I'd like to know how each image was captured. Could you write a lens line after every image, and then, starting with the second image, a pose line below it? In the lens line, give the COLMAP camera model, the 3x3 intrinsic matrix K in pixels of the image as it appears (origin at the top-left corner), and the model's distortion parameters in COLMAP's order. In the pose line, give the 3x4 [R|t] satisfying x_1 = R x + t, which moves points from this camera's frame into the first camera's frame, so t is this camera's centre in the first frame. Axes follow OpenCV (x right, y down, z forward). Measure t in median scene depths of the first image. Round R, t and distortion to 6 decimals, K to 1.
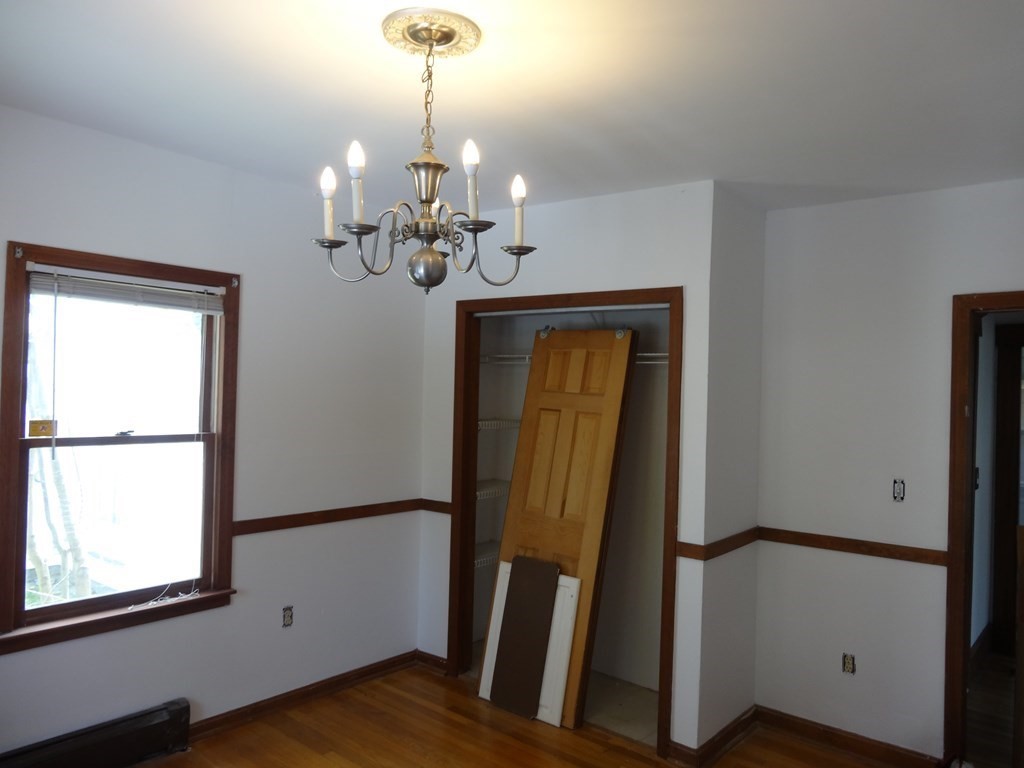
lens RADIAL K [[750.4, 0, 512.6], [0, 750.4, 386.6], [0, 0, 1]] dist [-0.005142, 0.000581]
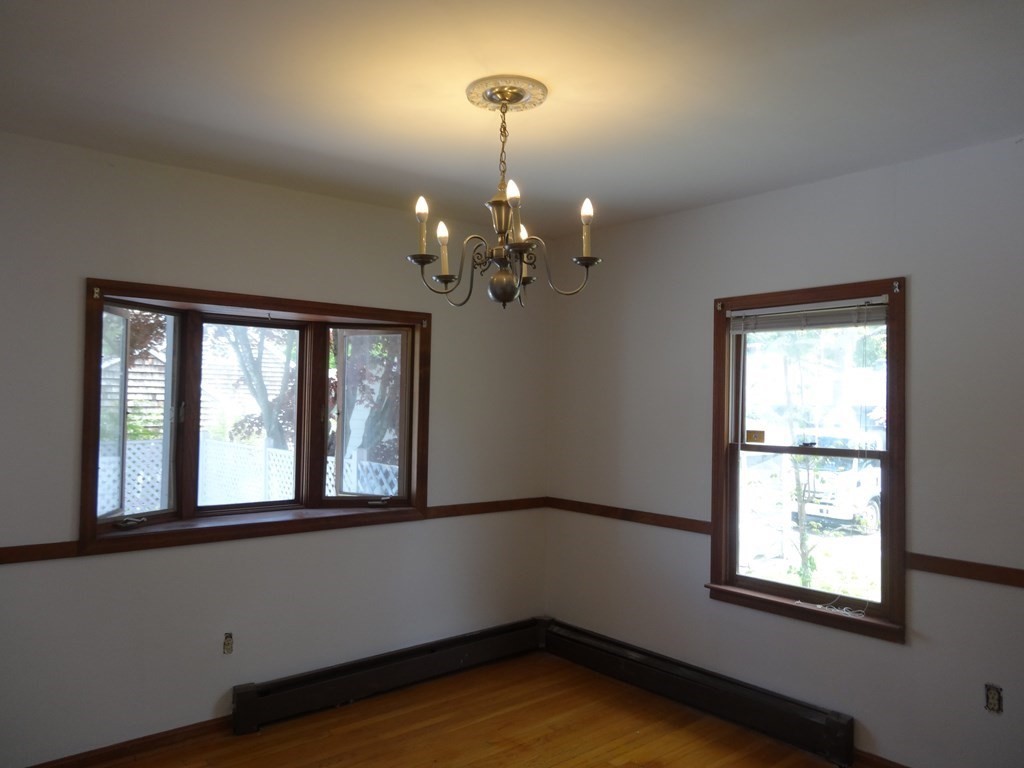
lens RADIAL K [[750.4, 0, 512.8], [0, 750.4, 382.6], [0, 0, 1]] dist [-0.005142, 0.000581]
pose [[-0.166906, -0.058085, -0.984260, 0.631125], [-0.010529, 0.998311, -0.057128, 0.036962], [0.985917, 0.000828, -0.167236, 0.724649]]
